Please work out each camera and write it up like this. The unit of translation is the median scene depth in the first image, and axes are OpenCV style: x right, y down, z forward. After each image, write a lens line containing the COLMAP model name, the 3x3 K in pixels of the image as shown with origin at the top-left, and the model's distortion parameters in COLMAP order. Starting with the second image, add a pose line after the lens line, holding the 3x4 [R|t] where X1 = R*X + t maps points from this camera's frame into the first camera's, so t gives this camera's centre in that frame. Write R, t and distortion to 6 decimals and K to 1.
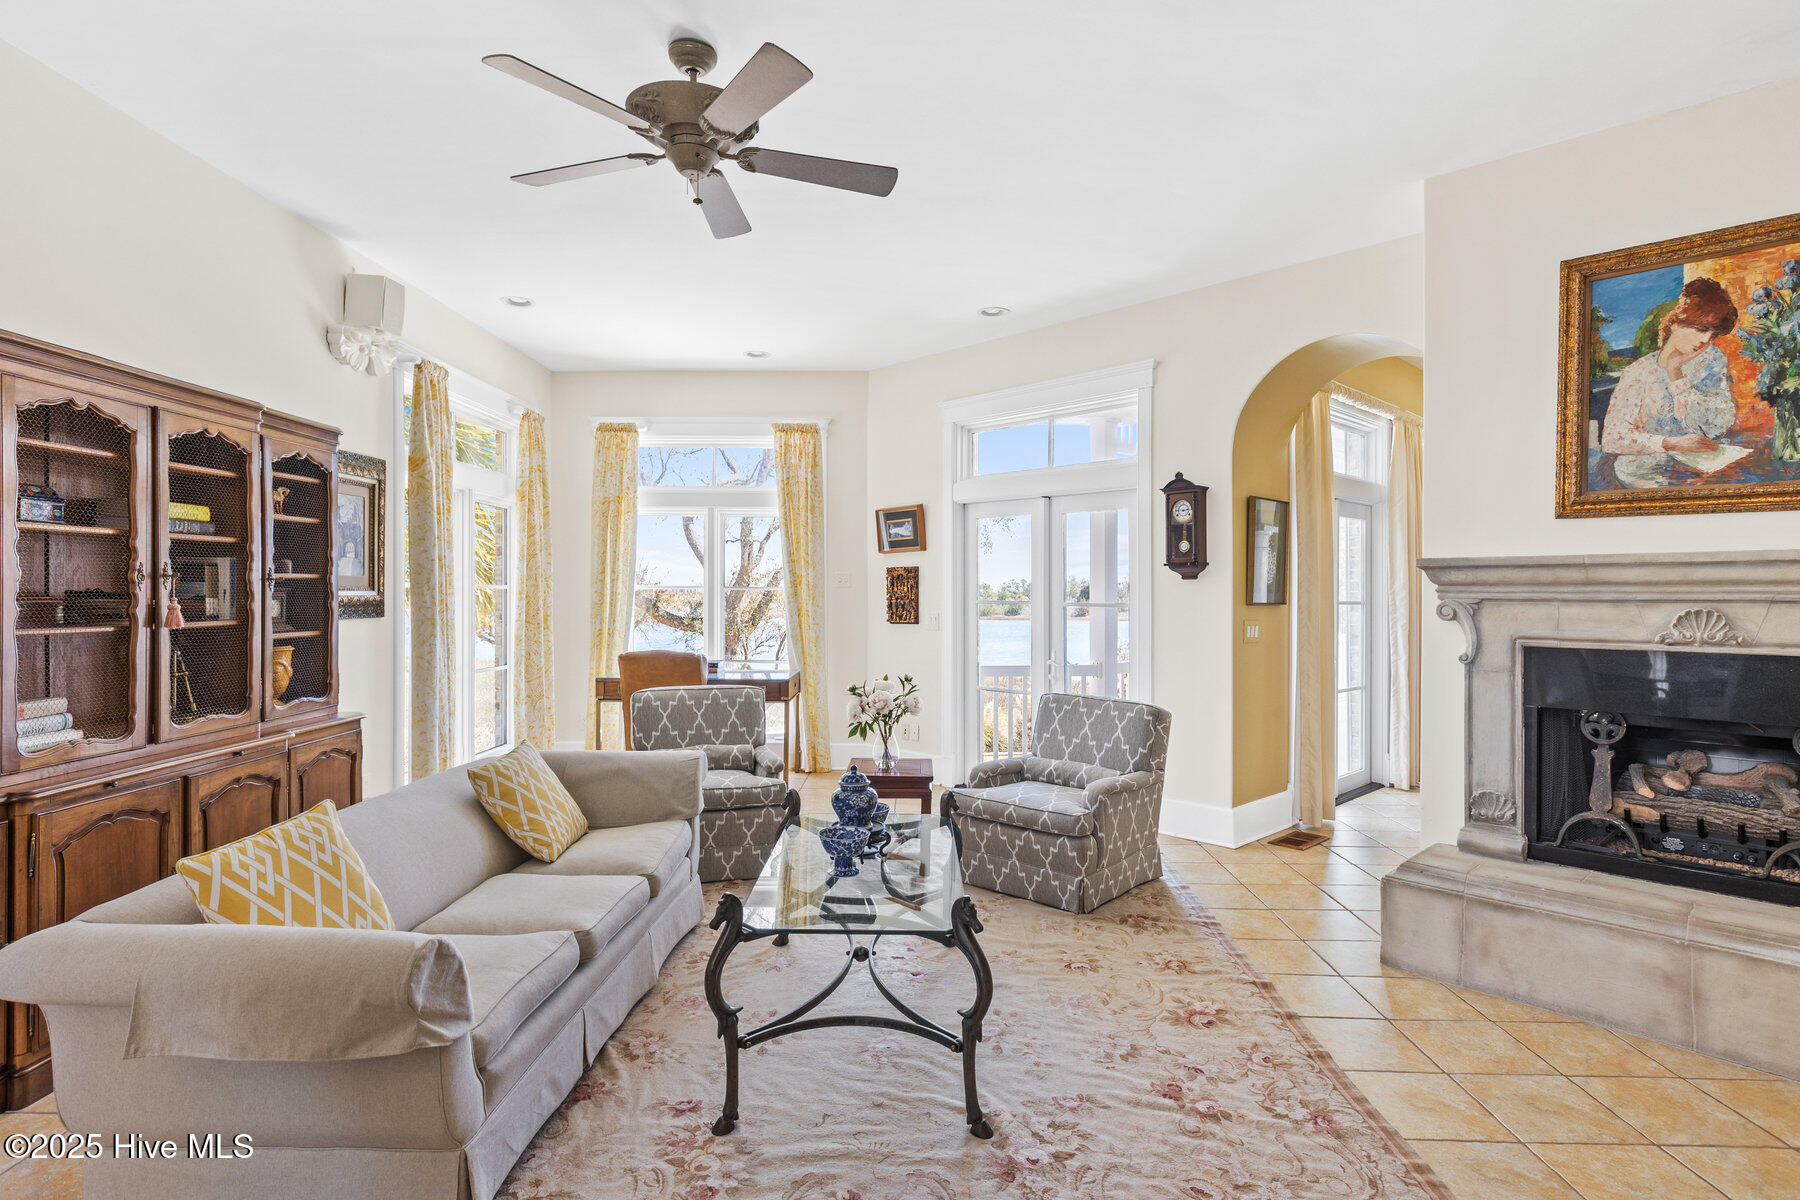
lens RADIAL K [[923.5, 0, 897.7], [0, 923.5, 594.4], [0, 0, 1]] dist [-0.000016, 0.000116]
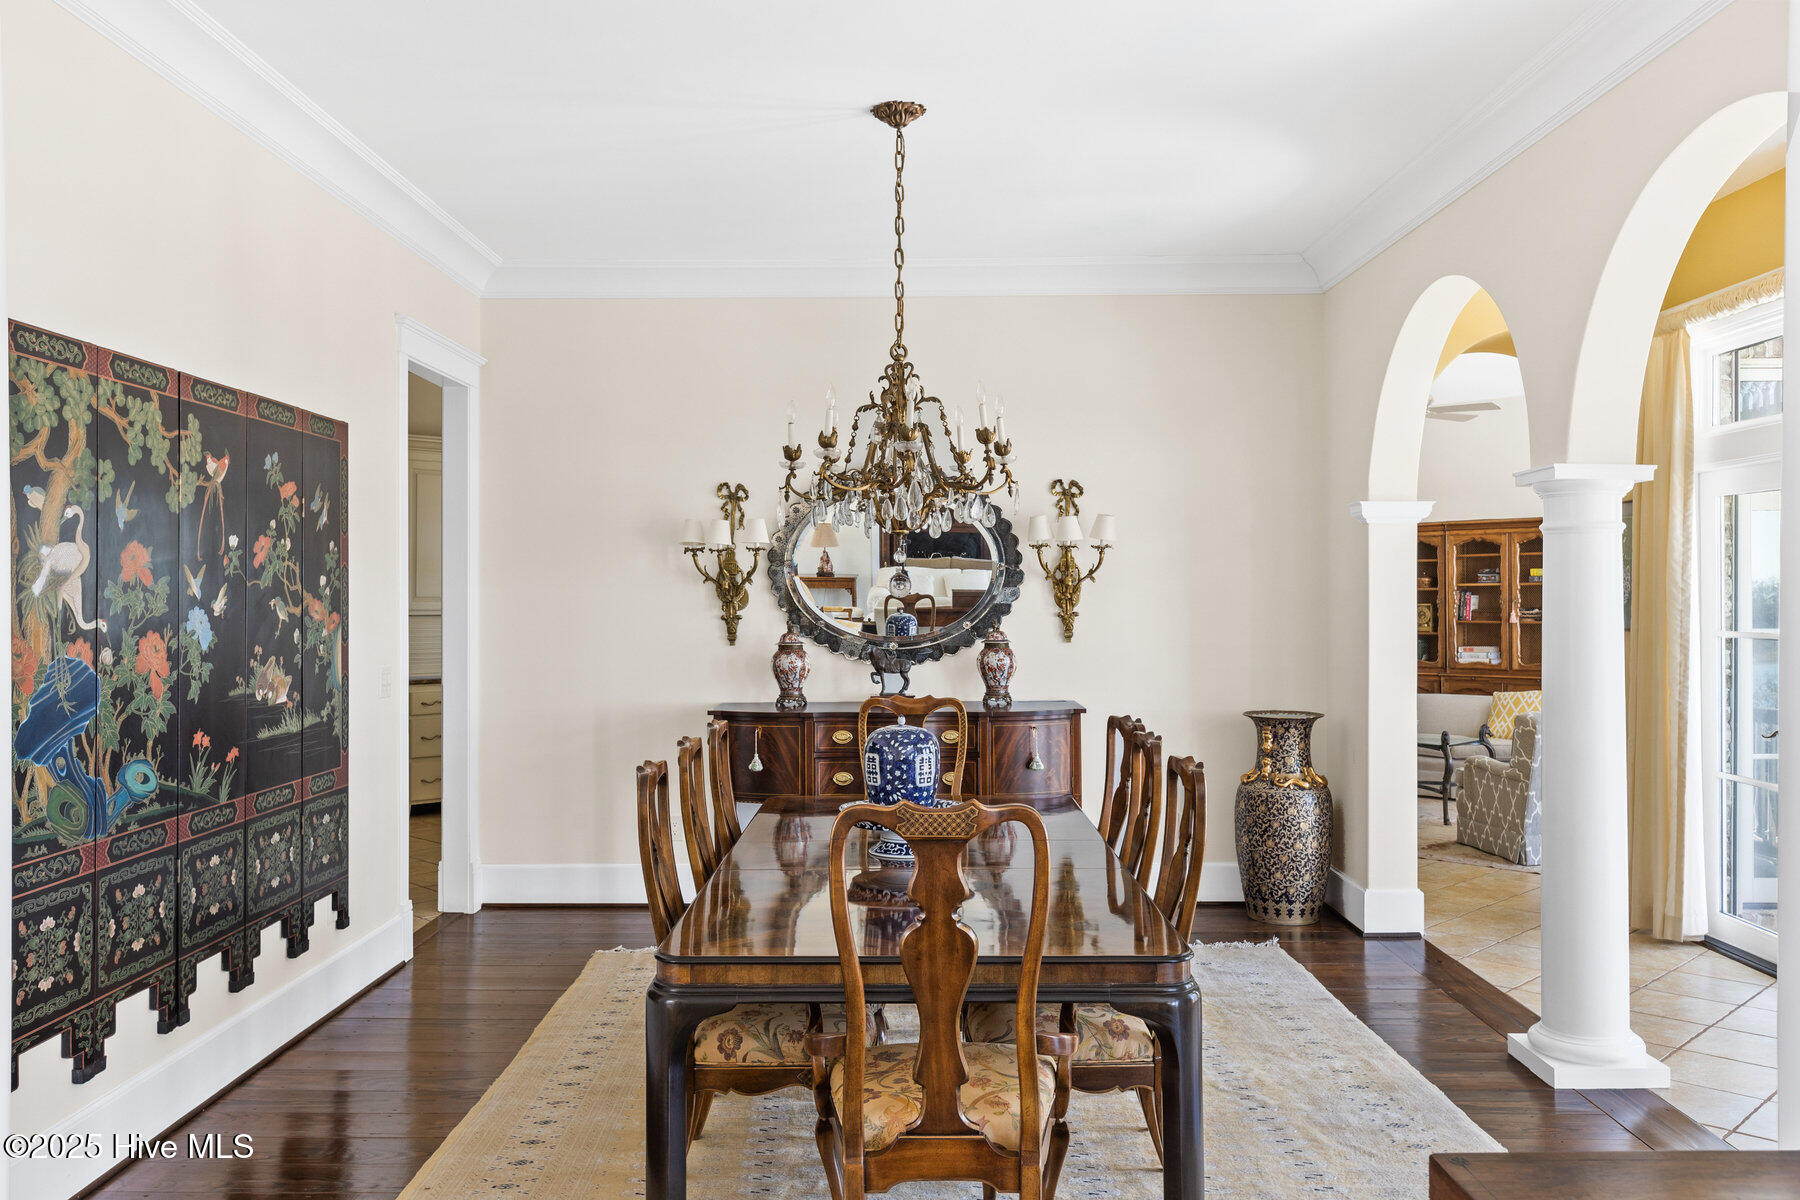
lens RADIAL K [[1436.8, 0, 898.7], [0, 1436.8, 594.5], [0, 0, 1]] dist [0.004501, 0.001141]
pose [[-0.695994, 0.001693, -0.718046, 3.241774], [0.002440, 0.999997, -0.000007, -0.043908], [0.718043, -0.001756, -0.695996, 2.628926]]
